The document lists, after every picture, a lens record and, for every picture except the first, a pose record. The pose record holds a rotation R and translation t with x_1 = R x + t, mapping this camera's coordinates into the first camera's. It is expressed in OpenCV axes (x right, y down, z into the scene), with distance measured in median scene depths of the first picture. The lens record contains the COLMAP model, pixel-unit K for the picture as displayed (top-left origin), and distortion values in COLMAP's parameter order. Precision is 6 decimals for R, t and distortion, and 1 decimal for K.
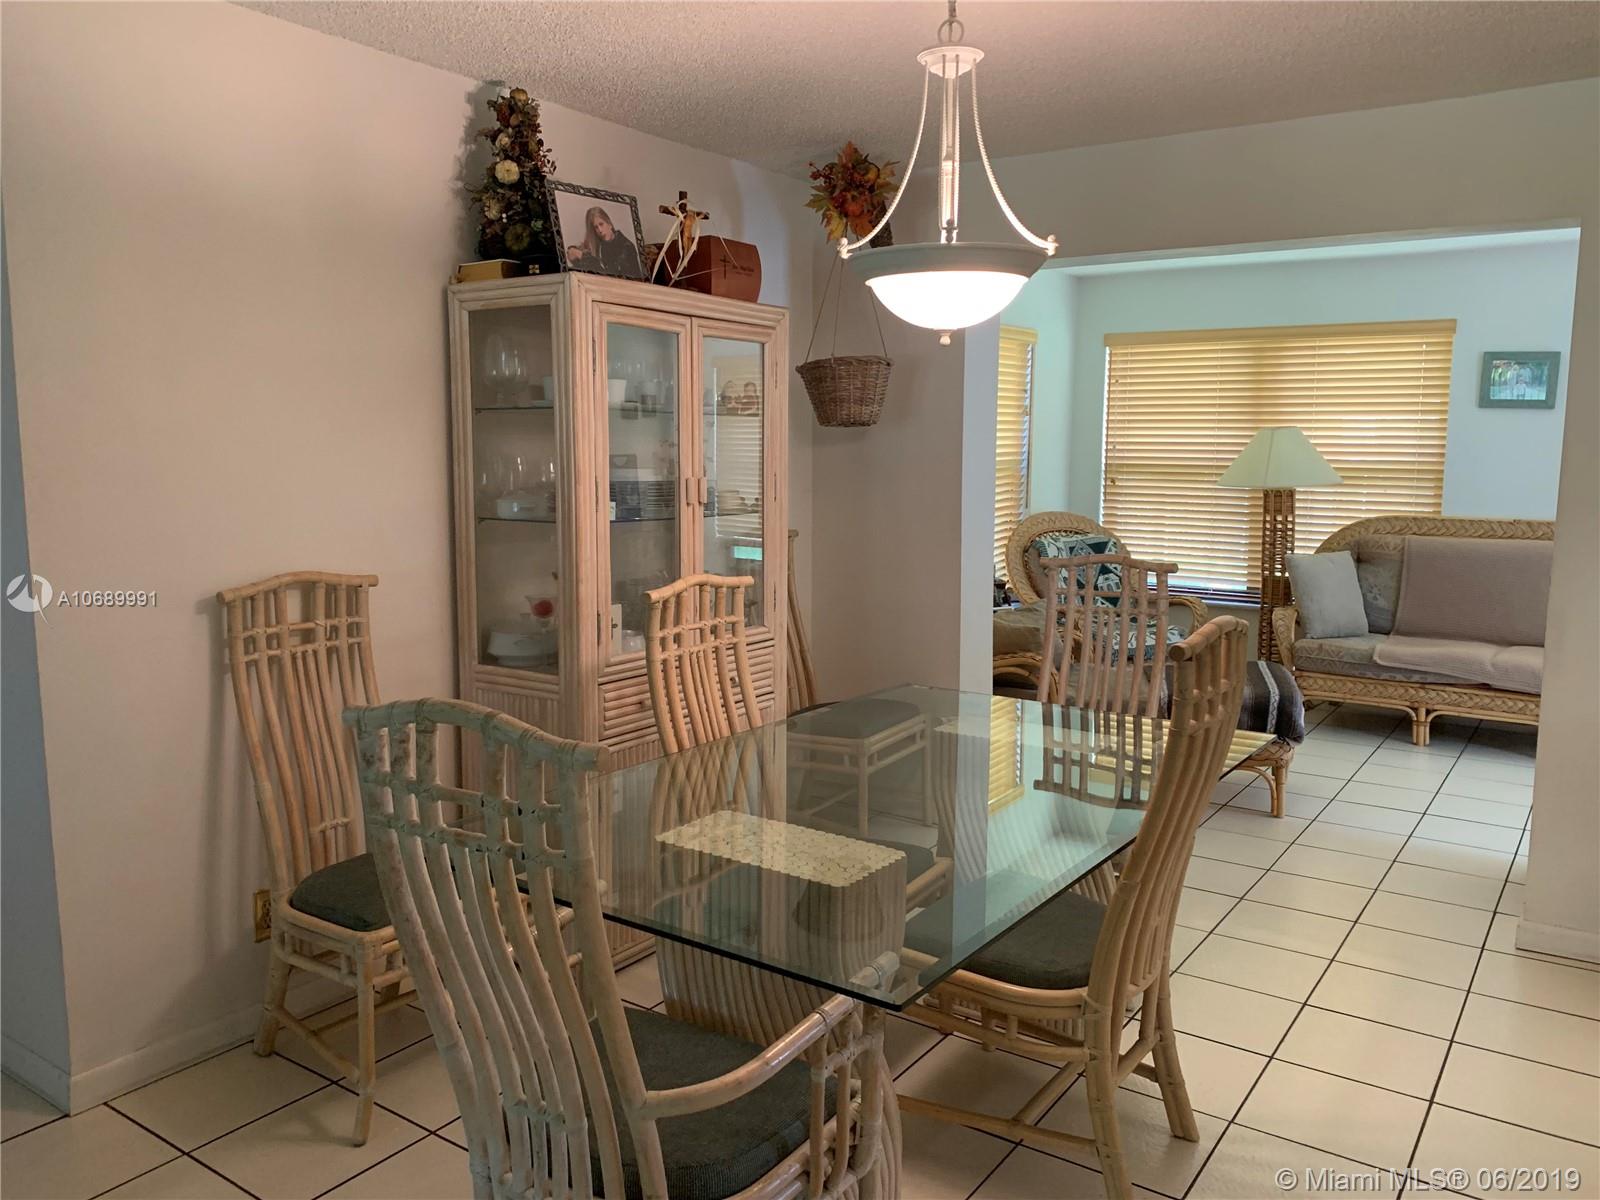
lens RADIAL K [[1242.2, 0, 800.0], [0, 1242.2, 600.0], [0, 0, 1]] dist [0.014960, -0.006456]
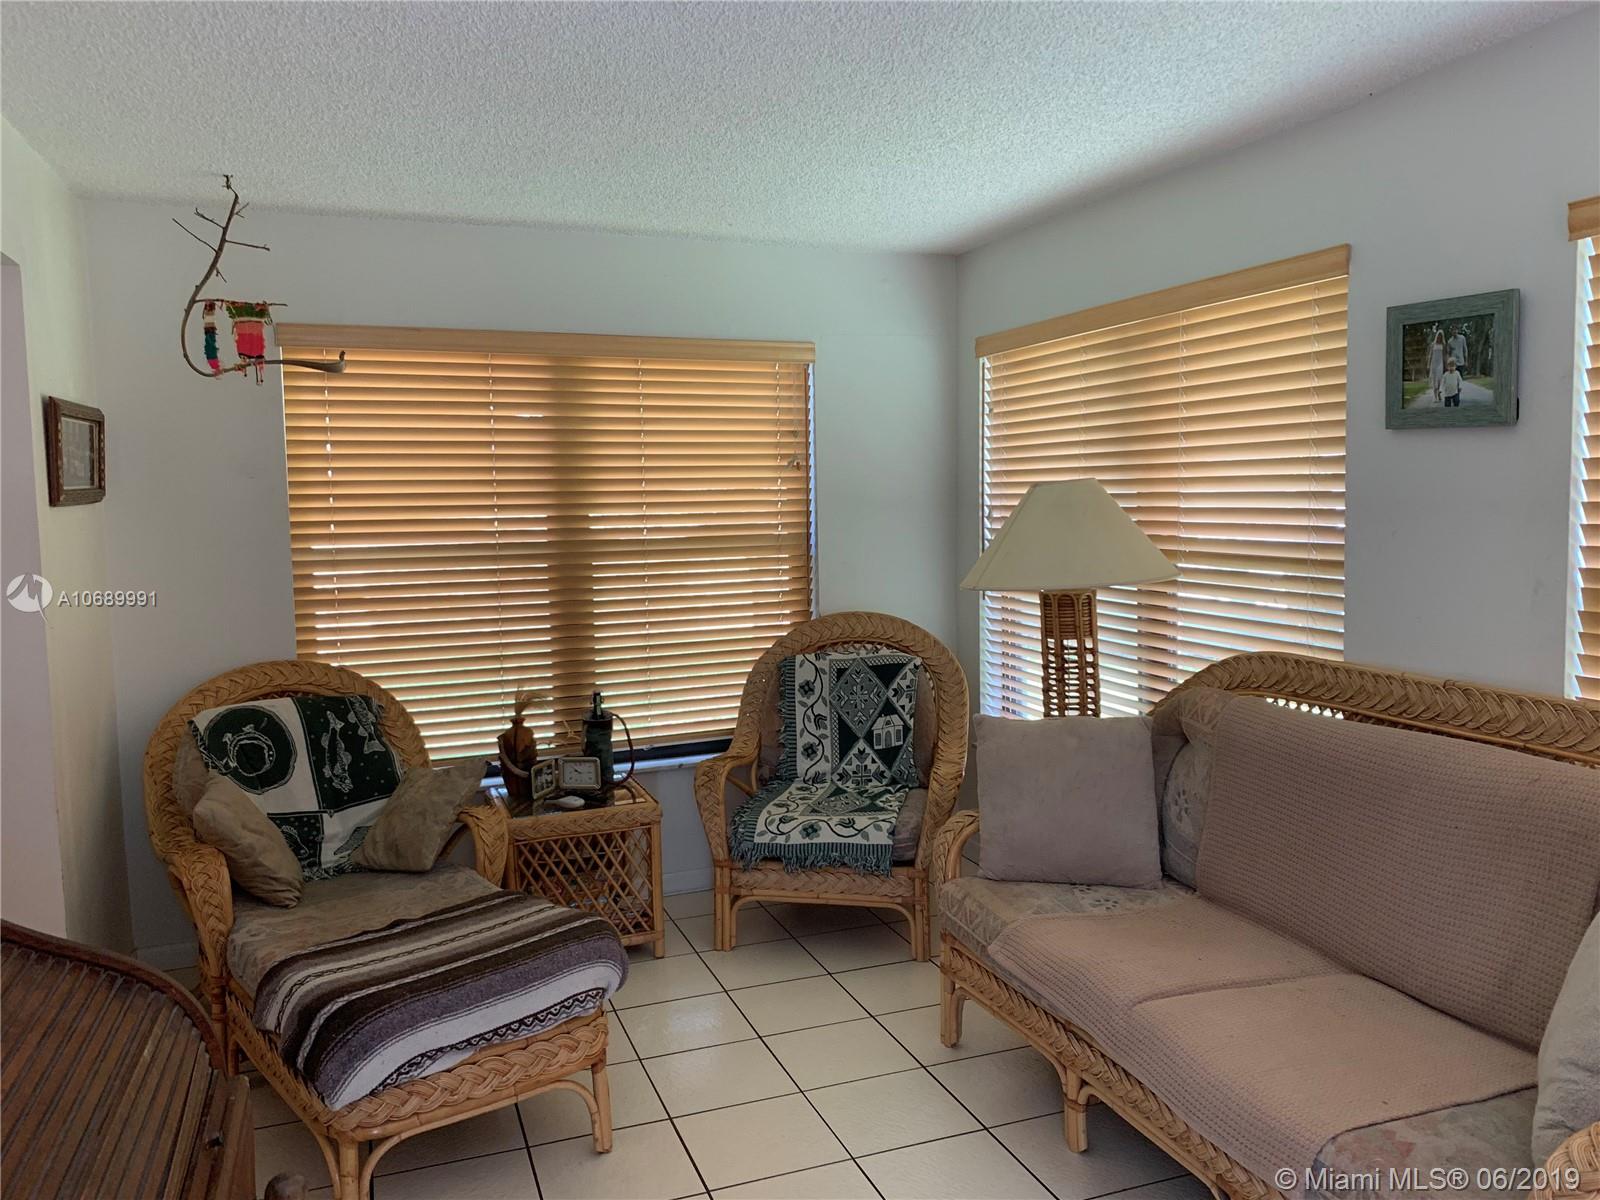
lens RADIAL K [[1229.7, 0, 845.4], [0, 1229.7, 576.8], [0, 0, 1]] dist [0.042041, -0.000991]
pose [[0.828467, 0.023755, -0.559534, 0.628471], [-0.058685, 0.997282, -0.044552, -0.067331], [0.556955, 0.069746, 0.827609, 0.510998]]
